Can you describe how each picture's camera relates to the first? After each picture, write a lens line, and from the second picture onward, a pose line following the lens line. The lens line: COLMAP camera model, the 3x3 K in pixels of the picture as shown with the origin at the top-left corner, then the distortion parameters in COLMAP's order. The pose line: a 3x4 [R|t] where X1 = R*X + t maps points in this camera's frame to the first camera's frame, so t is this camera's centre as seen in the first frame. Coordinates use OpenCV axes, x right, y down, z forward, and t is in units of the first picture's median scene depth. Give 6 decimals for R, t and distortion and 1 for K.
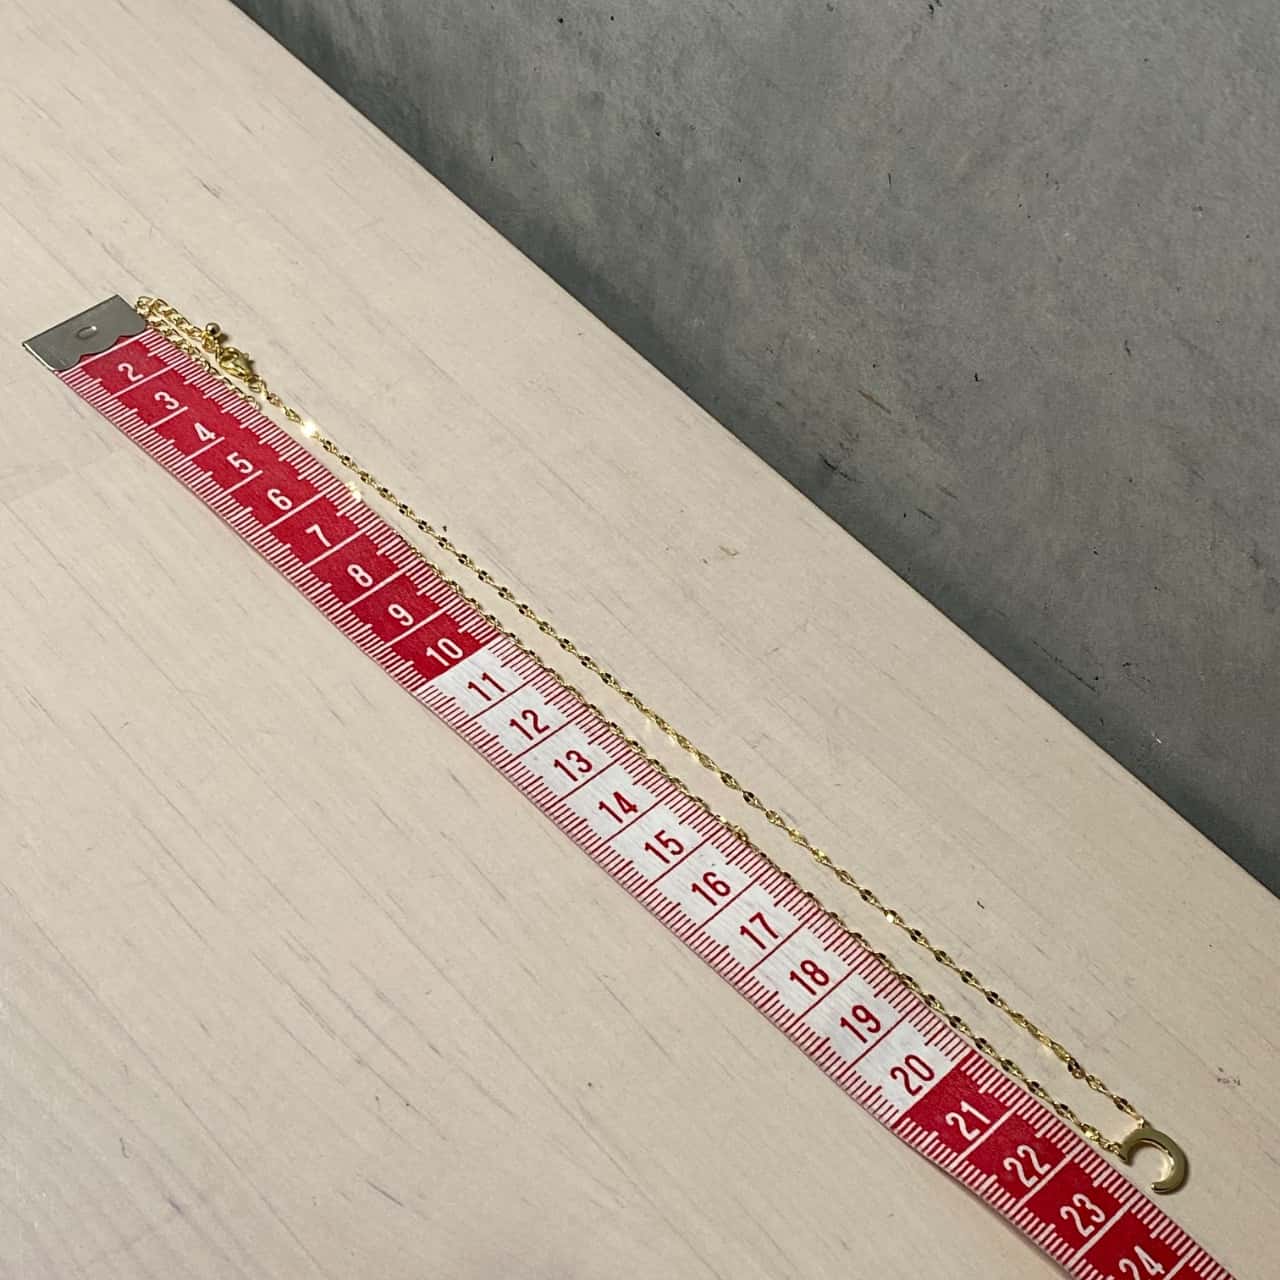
lens RADIAL K [[1828.1, 0, 640.0], [0, 1828.1, 640.0], [0, 0, 1]] dist [0.002780, 0.041125]
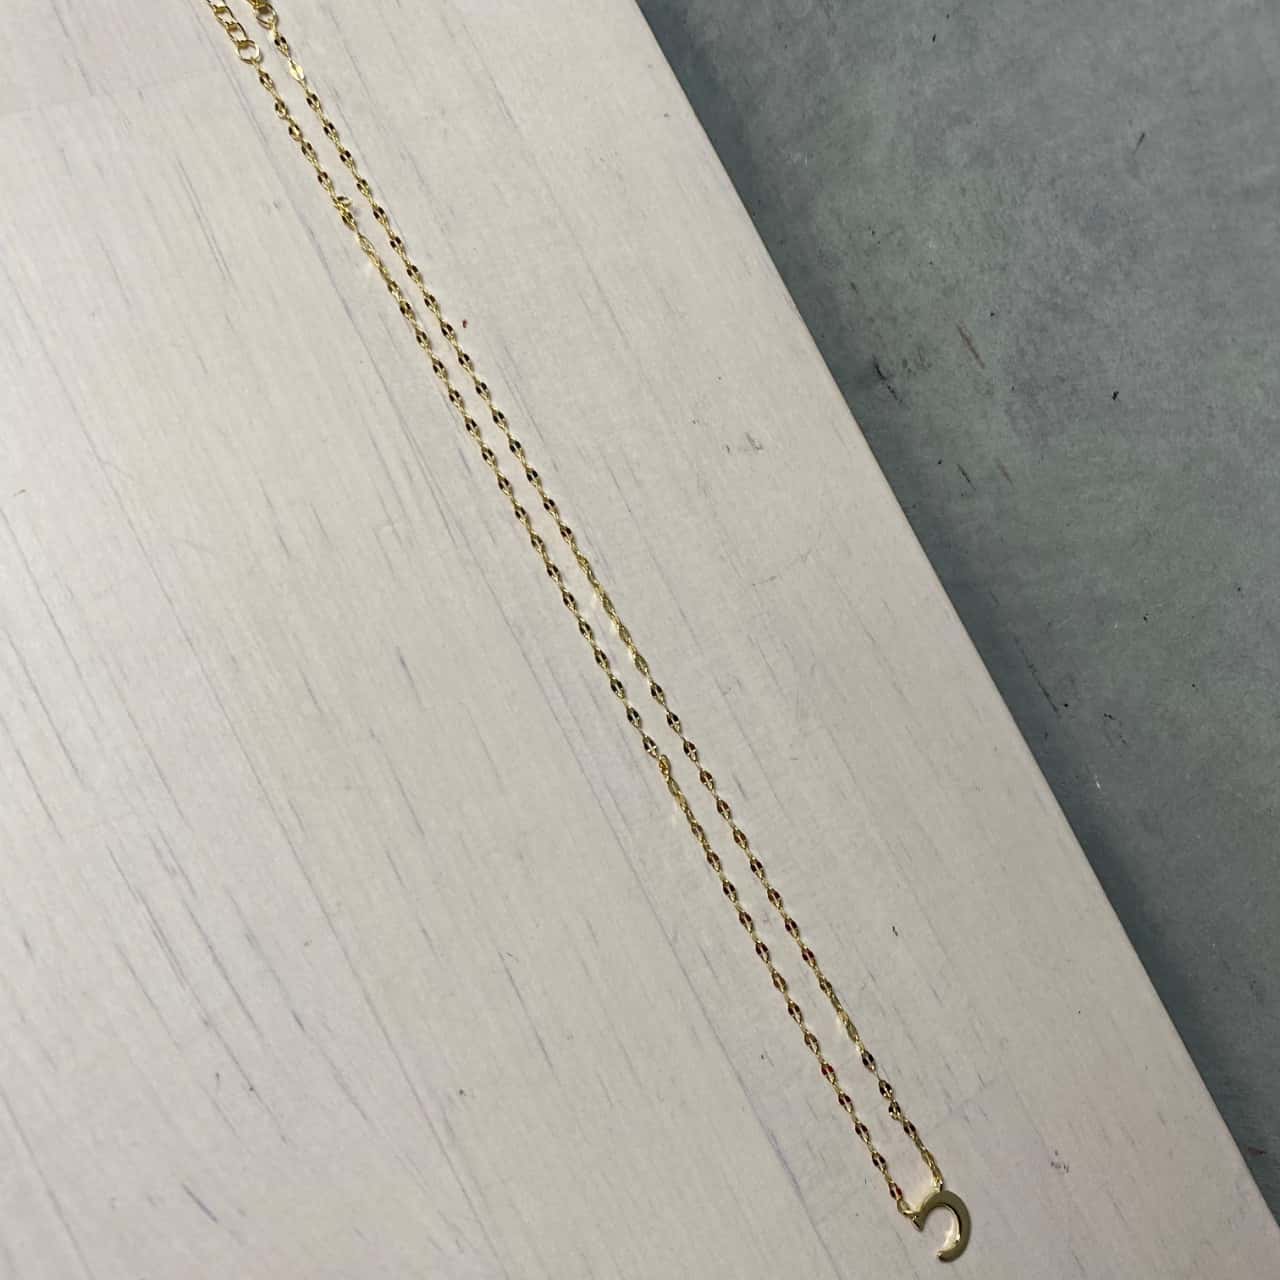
lens RADIAL K [[1321.1, 0, 640.0], [0, 1321.1, 640.0], [0, 0, 1]] dist [0.001652, -0.031825]
pose [[0.938662, 0.290822, 0.185299, -0.126724], [-0.333688, 0.901570, 0.275361, -0.157334], [-0.086979, -0.320303, 0.943314, 0.453736]]
